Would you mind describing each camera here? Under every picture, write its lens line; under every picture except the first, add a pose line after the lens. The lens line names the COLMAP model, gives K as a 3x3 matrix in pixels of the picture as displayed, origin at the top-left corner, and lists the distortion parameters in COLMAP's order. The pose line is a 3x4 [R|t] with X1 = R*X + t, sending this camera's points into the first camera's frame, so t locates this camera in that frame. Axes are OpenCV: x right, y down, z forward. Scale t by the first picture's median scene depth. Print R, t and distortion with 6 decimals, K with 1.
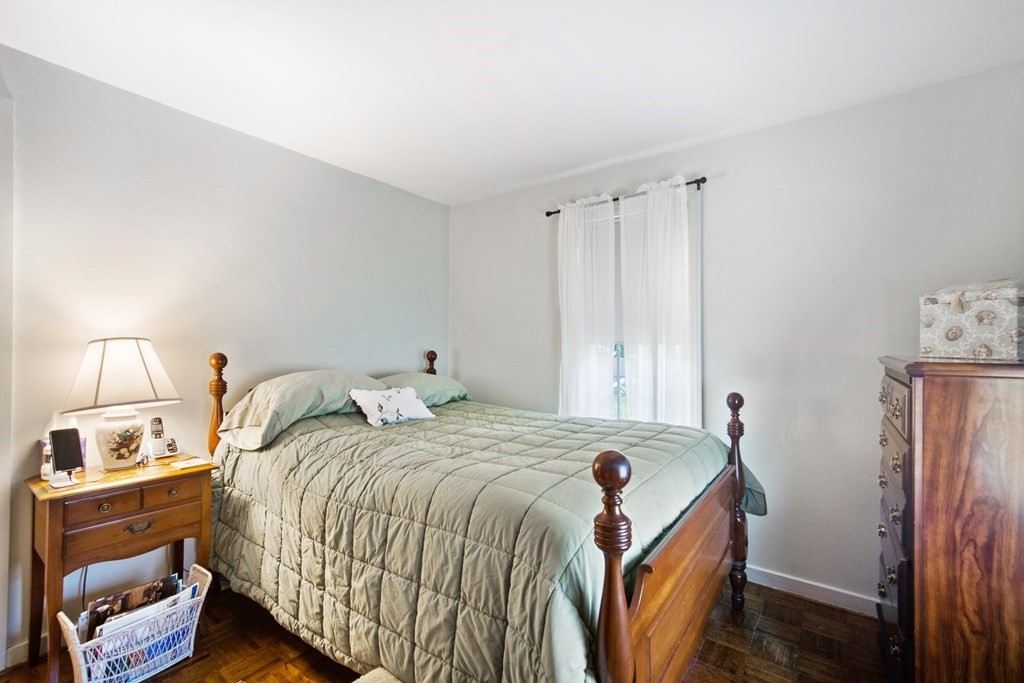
lens RADIAL K [[462.0, 0, 512.7], [0, 462.0, 338.1], [0, 0, 1]] dist [-0.009365, 0.000647]
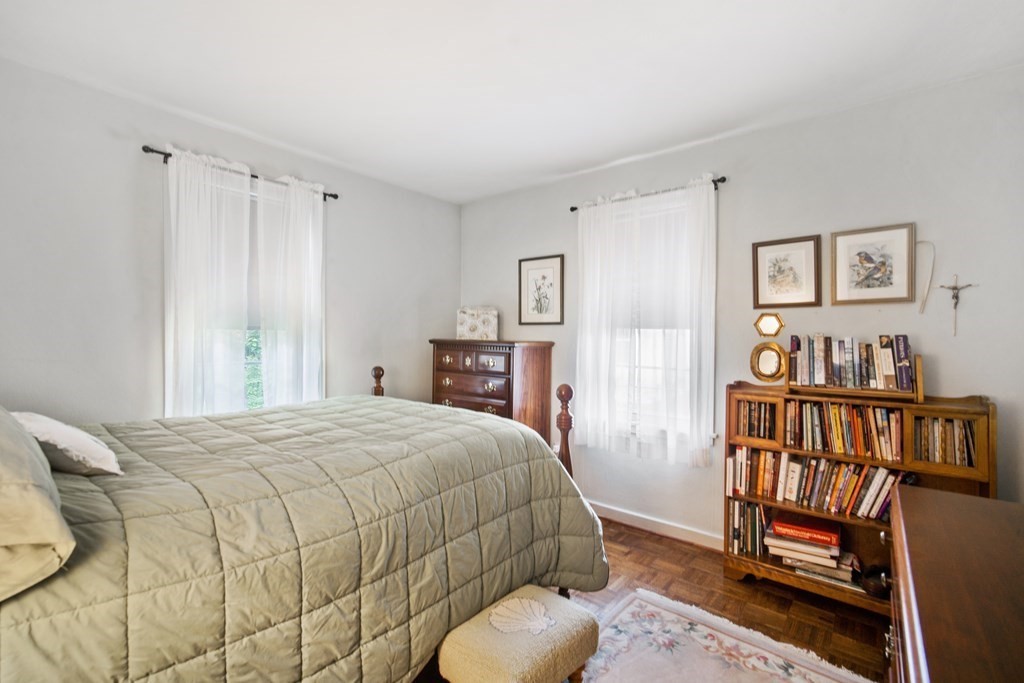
lens RADIAL K [[462.0, 0, 512.7], [0, 462.0, 338.1], [0, 0, 1]] dist [-0.009365, 0.000647]
pose [[0.010016, -0.008939, 0.999910, -1.169159], [-0.028085, 0.999563, 0.009217, 0.010892], [-0.999555, -0.028175, 0.009760, 0.740949]]
